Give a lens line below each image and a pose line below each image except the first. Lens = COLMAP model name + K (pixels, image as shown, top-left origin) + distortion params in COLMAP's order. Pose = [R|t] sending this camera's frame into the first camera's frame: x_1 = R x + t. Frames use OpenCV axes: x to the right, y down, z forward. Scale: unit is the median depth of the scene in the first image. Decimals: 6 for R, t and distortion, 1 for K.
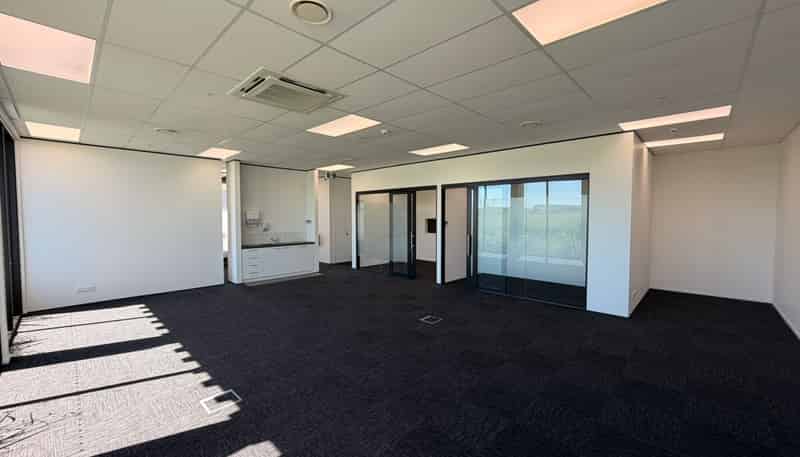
lens RADIAL K [[318.3, 0, 397.7], [0, 318.3, 227.4], [0, 0, 1]] dist [-0.001508, 0.000180]
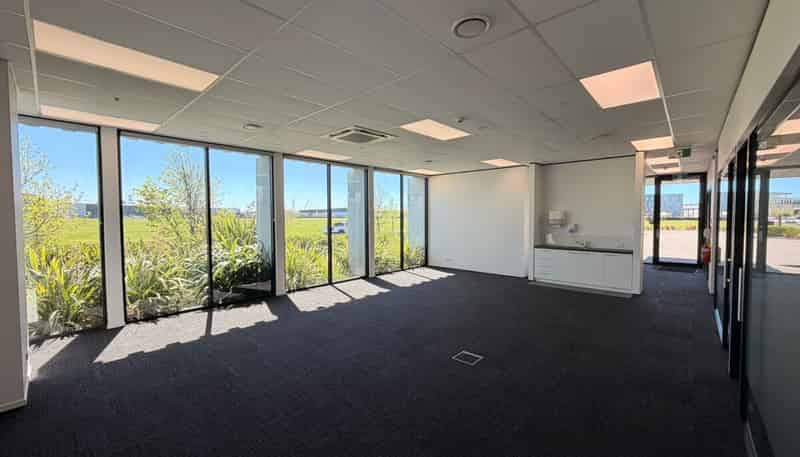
lens RADIAL K [[318.3, 0, 397.7], [0, 318.3, 227.4], [0, 0, 1]] dist [-0.001508, 0.000180]
pose [[0.024513, 0.039217, -0.998930, 0.544504], [-0.033852, 0.998690, 0.038377, -0.023374], [0.999126, 0.032876, 0.025809, 0.532720]]
